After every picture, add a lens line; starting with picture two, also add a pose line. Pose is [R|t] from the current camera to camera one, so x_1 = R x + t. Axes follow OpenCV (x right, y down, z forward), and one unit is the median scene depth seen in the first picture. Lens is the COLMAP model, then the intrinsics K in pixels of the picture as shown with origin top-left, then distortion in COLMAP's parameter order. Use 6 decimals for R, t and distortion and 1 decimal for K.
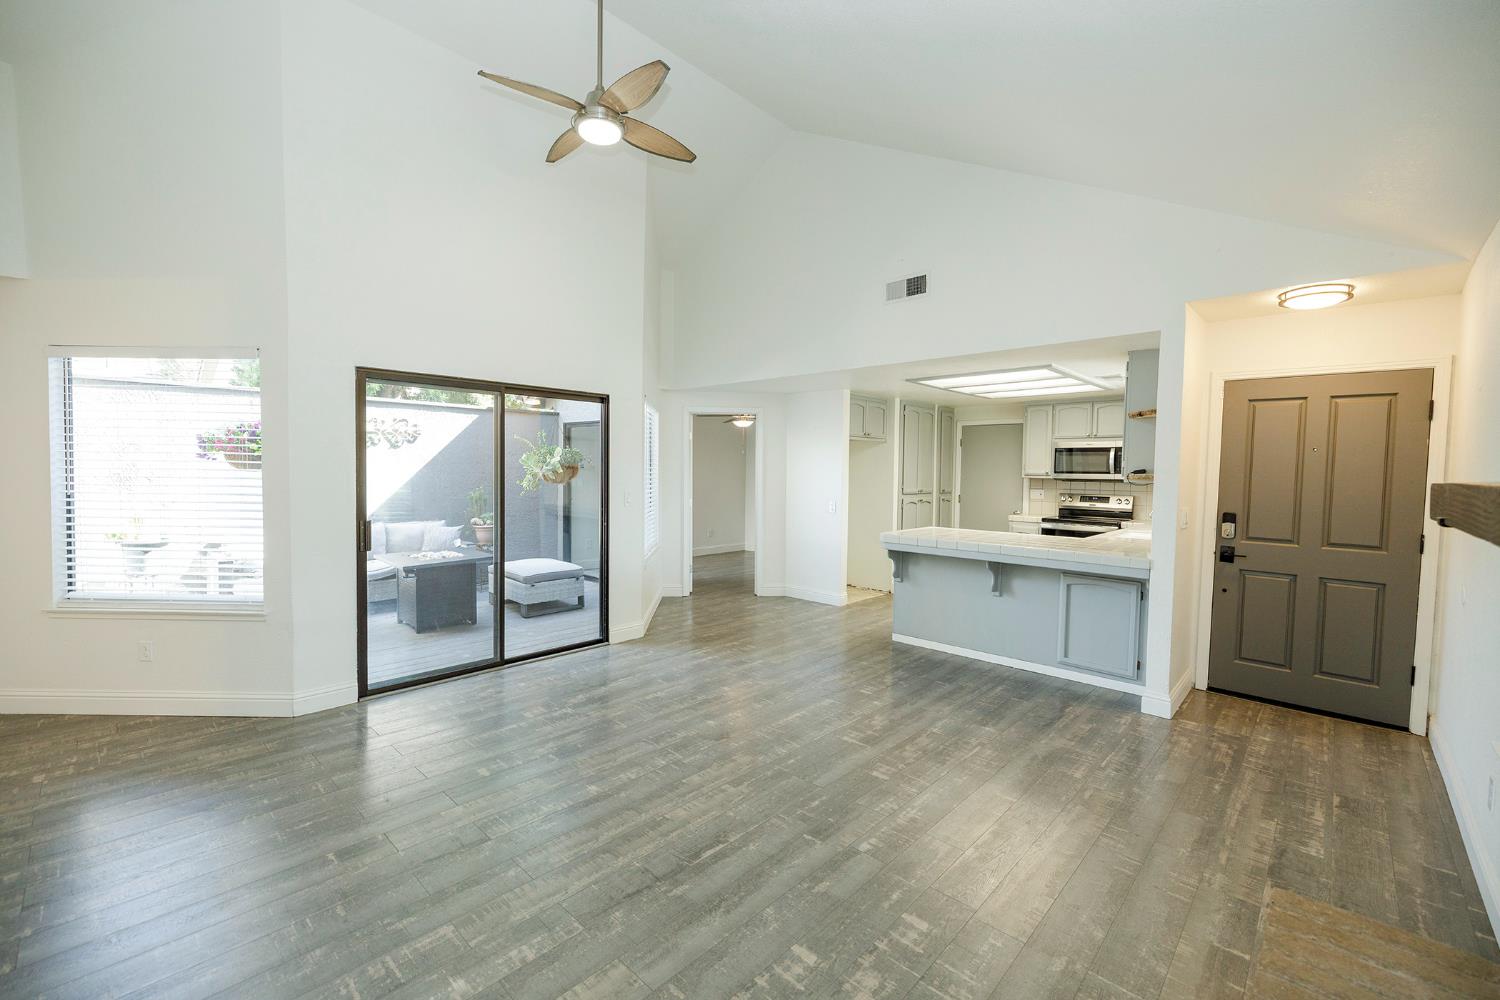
lens RADIAL K [[626.9, 0, 741.4], [0, 626.9, 488.4], [0, 0, 1]] dist [0.001251, -0.000437]
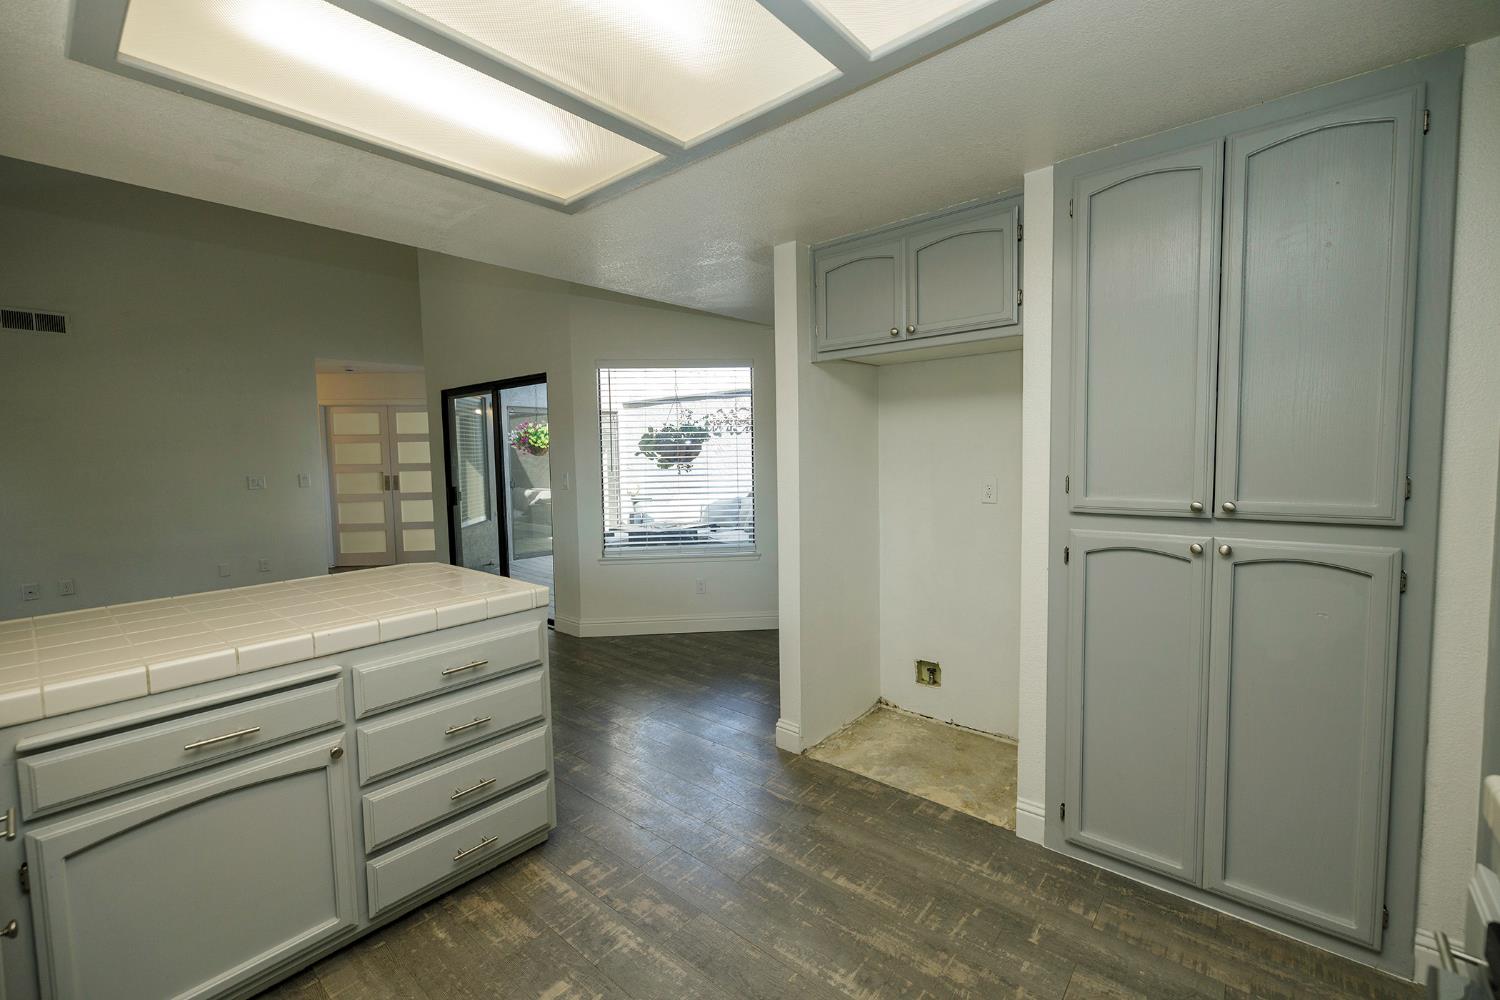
lens RADIAL K [[626.9, 0, 743.2], [0, 626.9, 500.1], [0, 0, 1]] dist [0.001251, -0.000437]
pose [[0.053766, 0.063813, -0.996512, 1.035352], [-0.010005, 0.997940, 0.063365, -0.023872], [0.998503, 0.006563, 0.054293, 1.675369]]
